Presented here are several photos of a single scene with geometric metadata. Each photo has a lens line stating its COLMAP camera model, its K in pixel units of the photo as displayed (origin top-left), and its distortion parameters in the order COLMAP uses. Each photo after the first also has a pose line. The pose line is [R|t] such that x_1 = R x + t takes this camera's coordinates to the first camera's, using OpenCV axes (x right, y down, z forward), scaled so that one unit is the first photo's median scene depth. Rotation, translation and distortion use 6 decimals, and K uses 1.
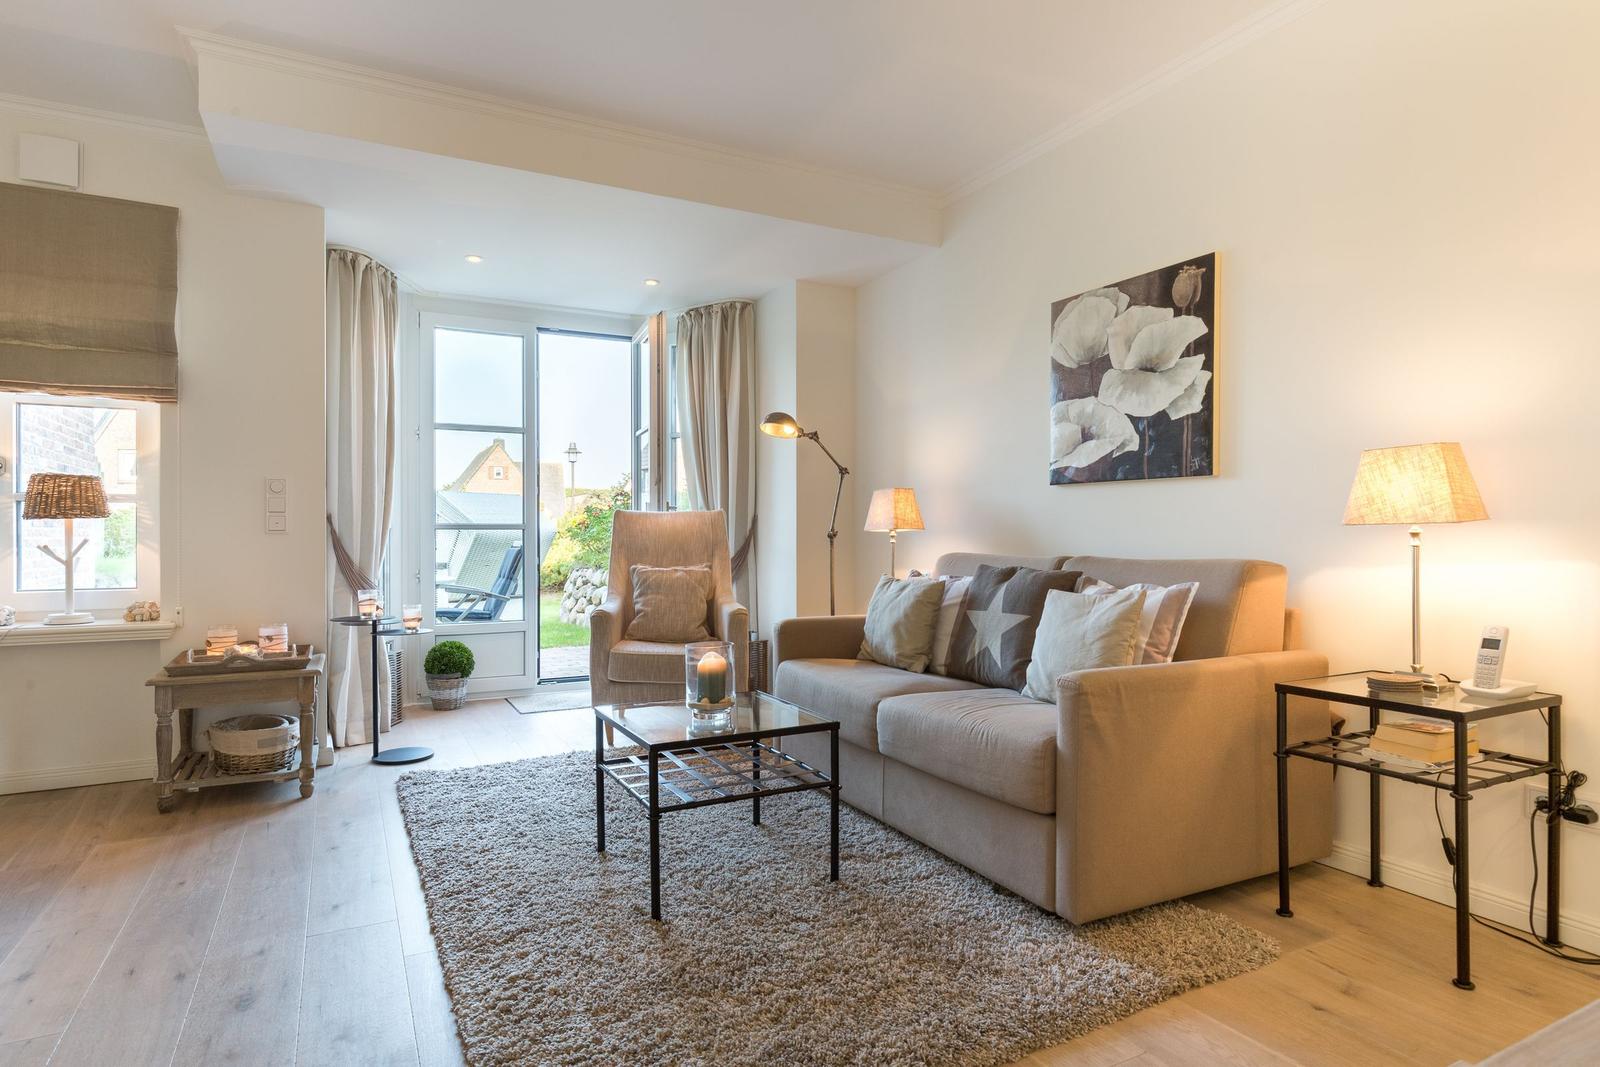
lens RADIAL K [[878.5, 0, 795.5], [0, 878.5, 537.2], [0, 0, 1]] dist [-0.000184, -0.000109]
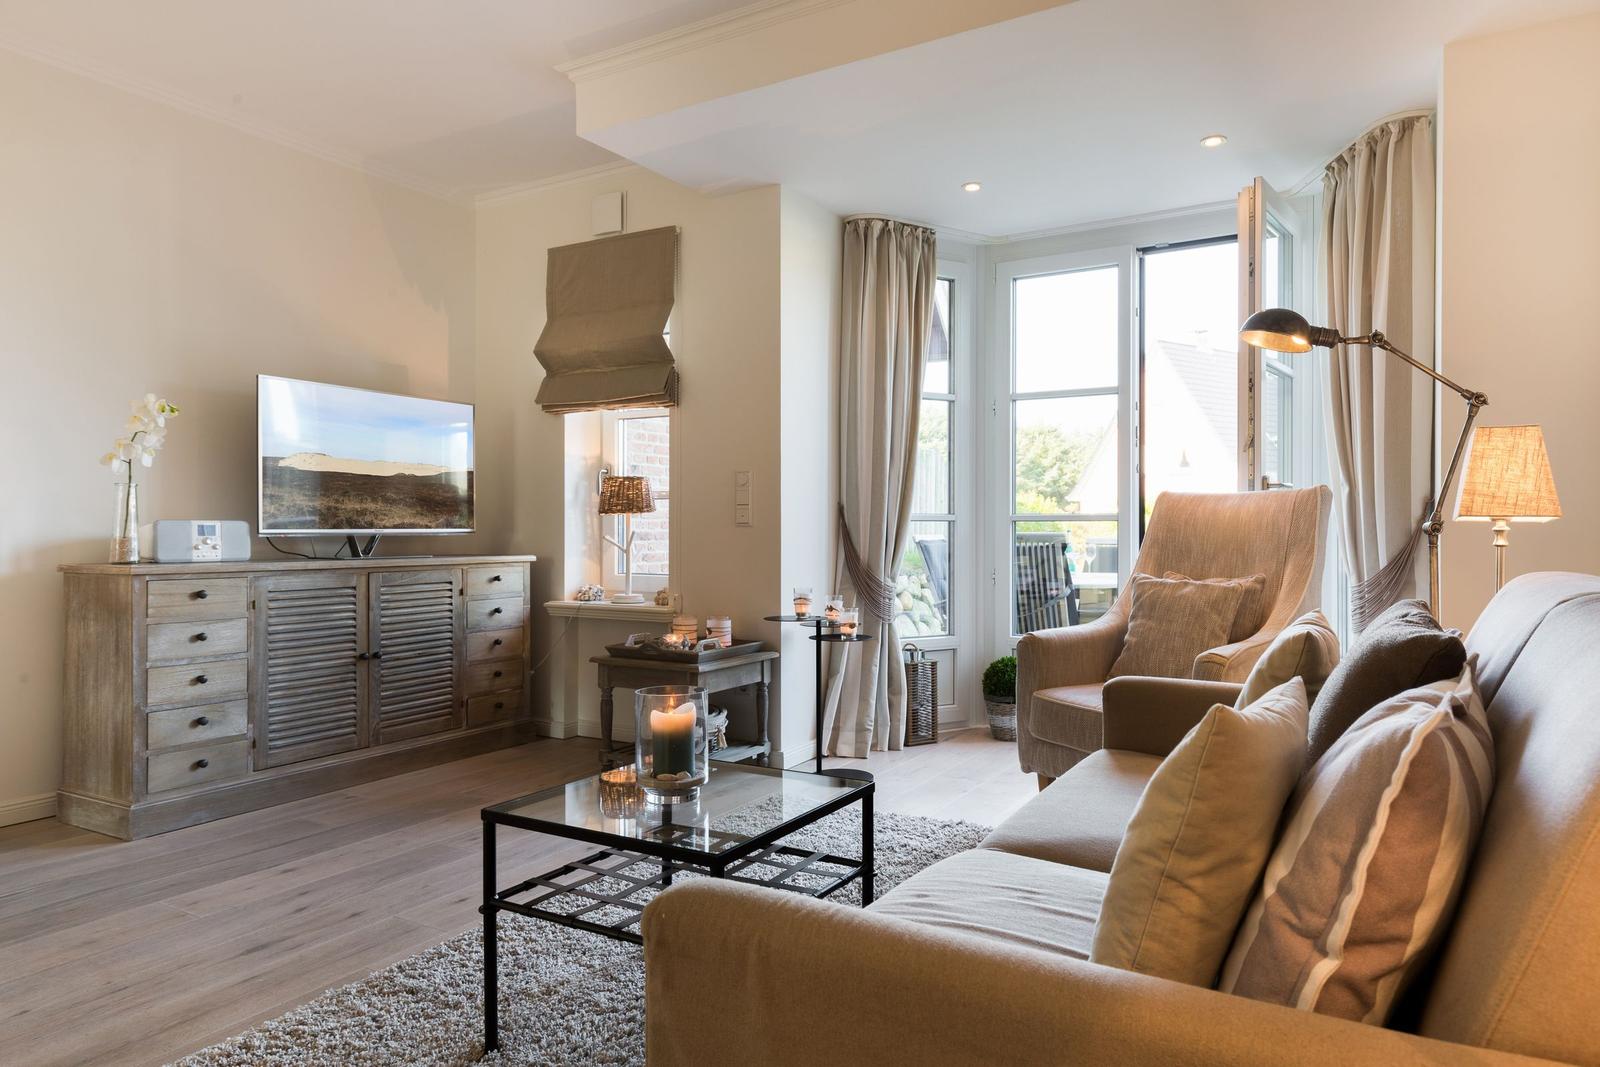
lens RADIAL K [[1006.0, 0, 803.7], [0, 1006.0, 528.1], [0, 0, 1]] dist [0.012037, 0.000570]
pose [[0.526626, 0.001193, -0.850096, 0.453580], [-0.003724, 0.999993, -0.000904, -0.001545], [0.850089, 0.003642, 0.526627, 0.502148]]
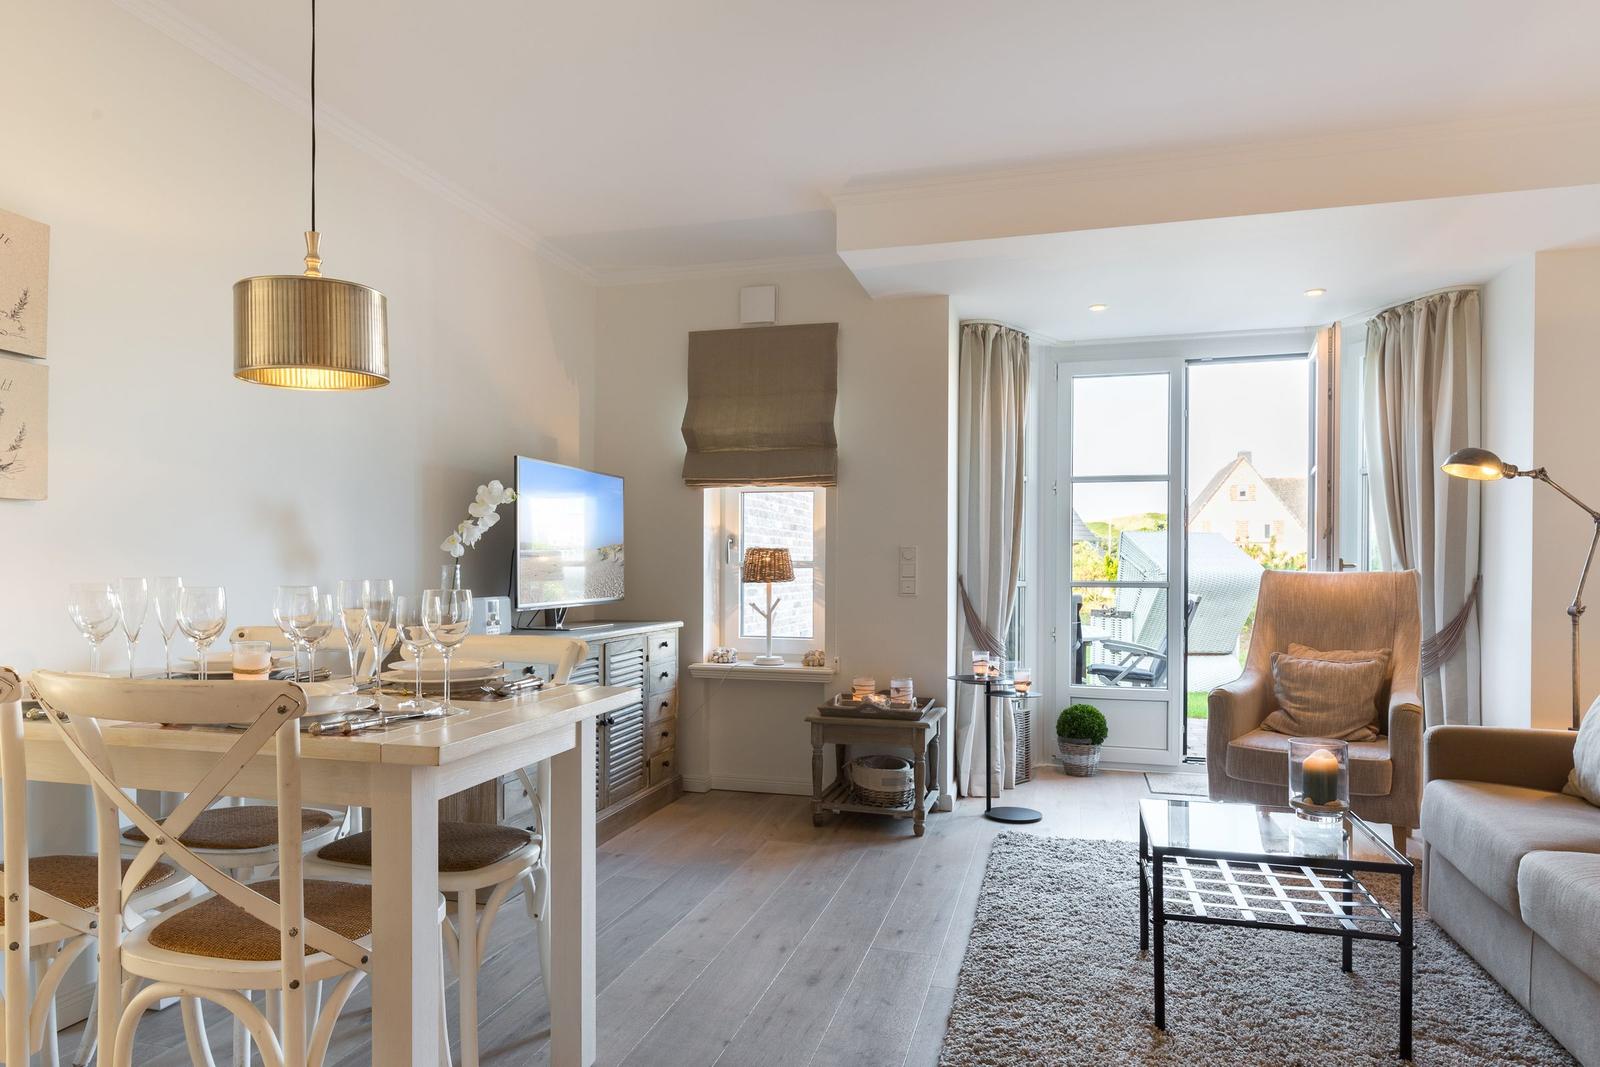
lens RADIAL K [[1027.3, 0, 738.0], [0, 1027.3, 570.8], [0, 0, 1]] dist [0.002032, 0.001635]
pose [[0.703812, 0.008477, -0.710335, 0.203565], [-0.006994, 0.999963, 0.005004, -0.045513], [0.710352, 0.001446, 0.703845, -0.082097]]
